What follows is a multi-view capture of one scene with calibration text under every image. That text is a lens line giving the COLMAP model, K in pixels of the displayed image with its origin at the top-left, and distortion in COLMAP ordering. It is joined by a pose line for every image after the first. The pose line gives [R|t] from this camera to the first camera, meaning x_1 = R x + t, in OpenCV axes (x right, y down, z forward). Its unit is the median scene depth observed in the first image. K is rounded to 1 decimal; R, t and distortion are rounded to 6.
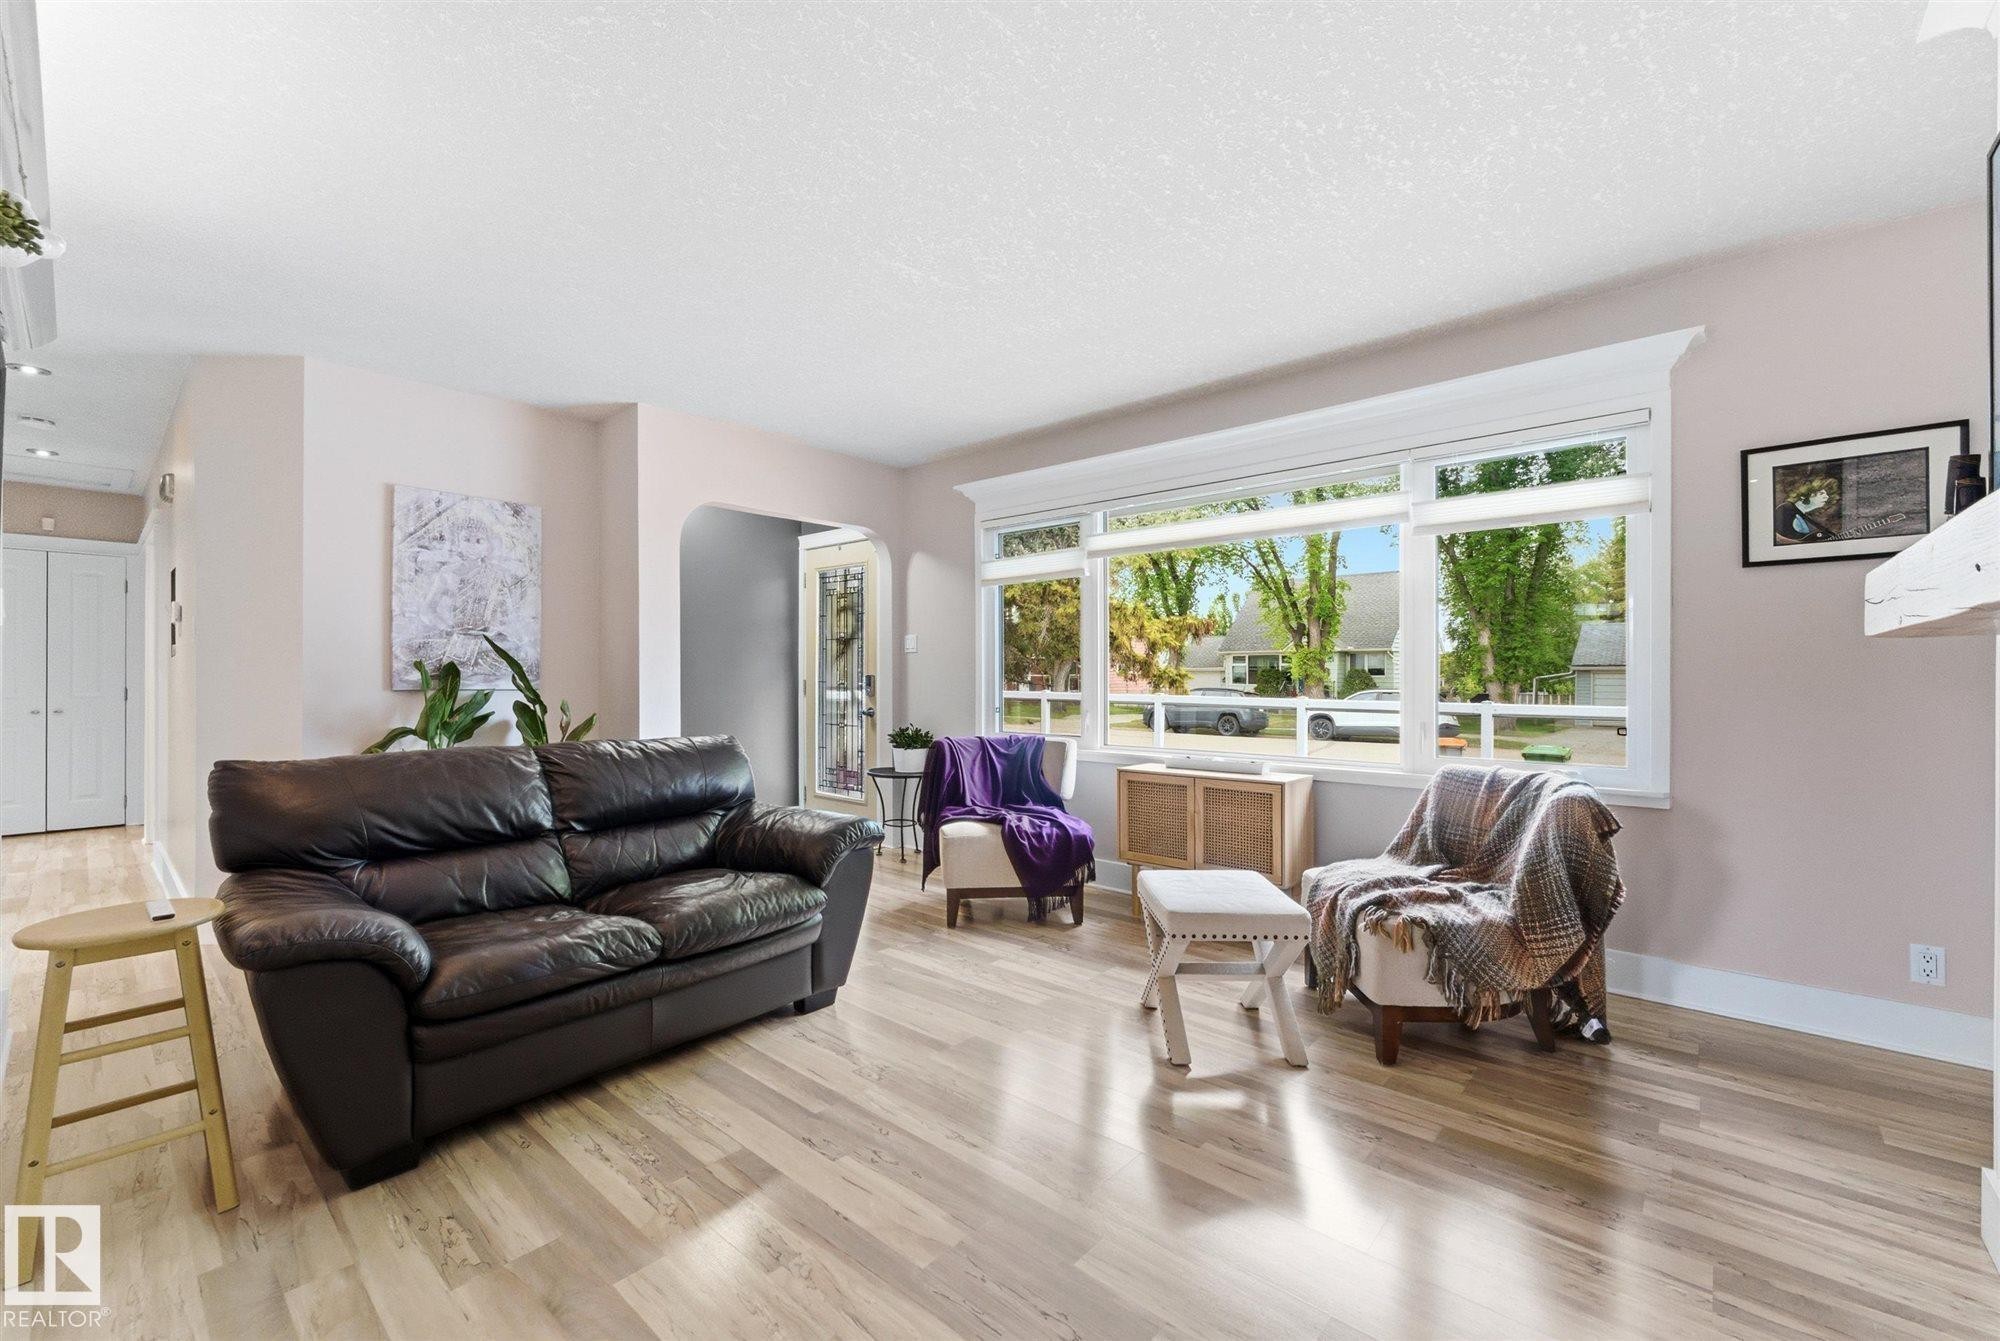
lens RADIAL K [[801.5, 0, 1000.0], [0, 801.5, 670.5], [0, 0, 1]] dist [0.001893, 0.000214]
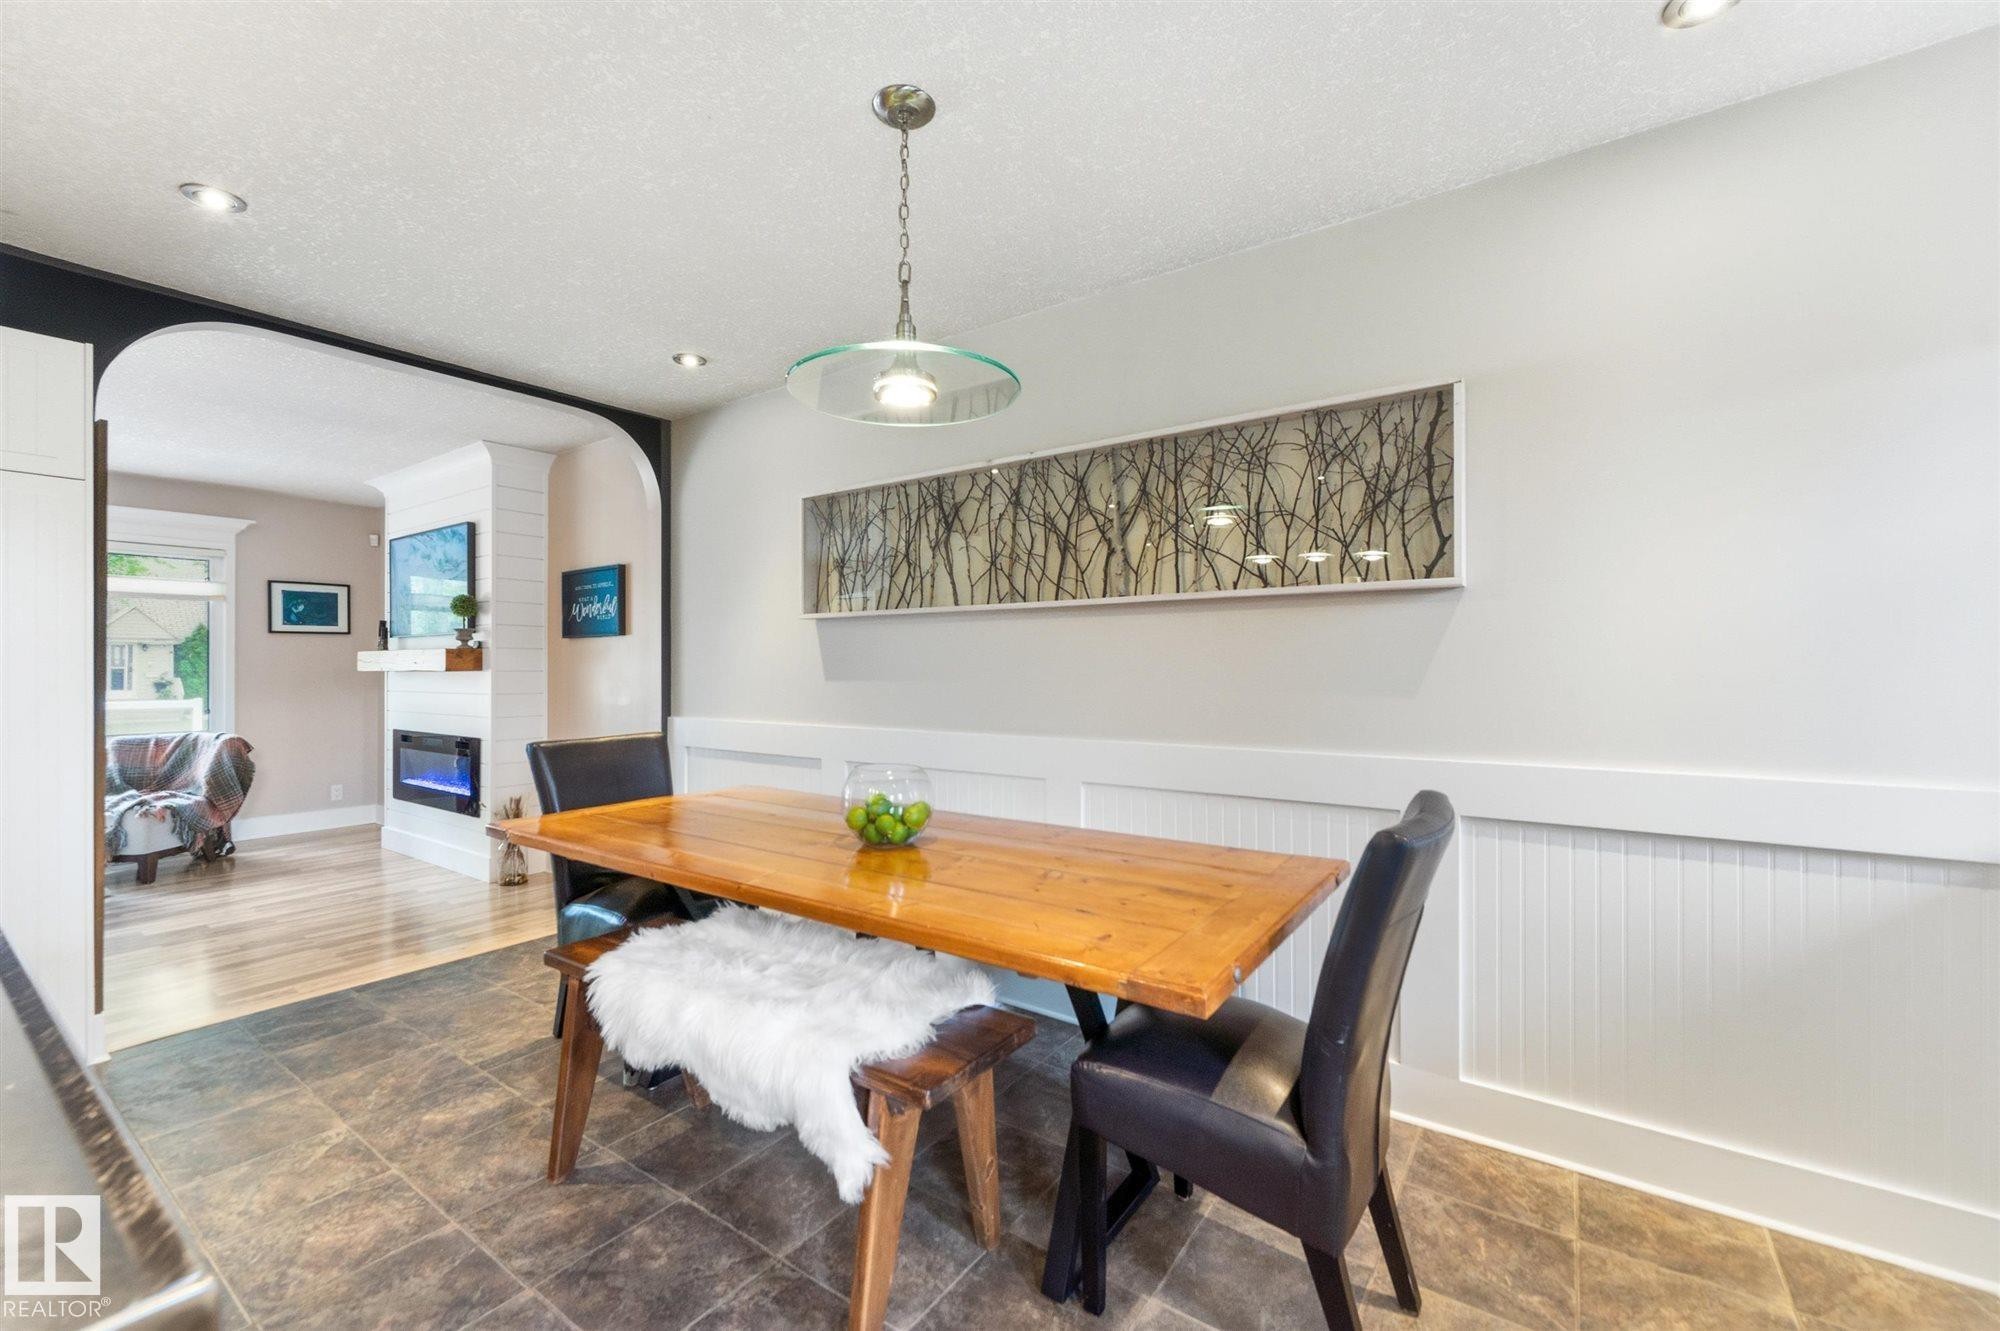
lens RADIAL K [[814.0, 0, 1000.0], [0, 814.0, 665.5], [0, 0, 1]] dist [0.001701, -0.000075]
pose [[-0.112885, 0.000895, 0.993608, -1.595804], [-0.002966, 0.999995, -0.001237, -0.044487], [-0.993604, -0.003086, -0.112881, -0.777251]]
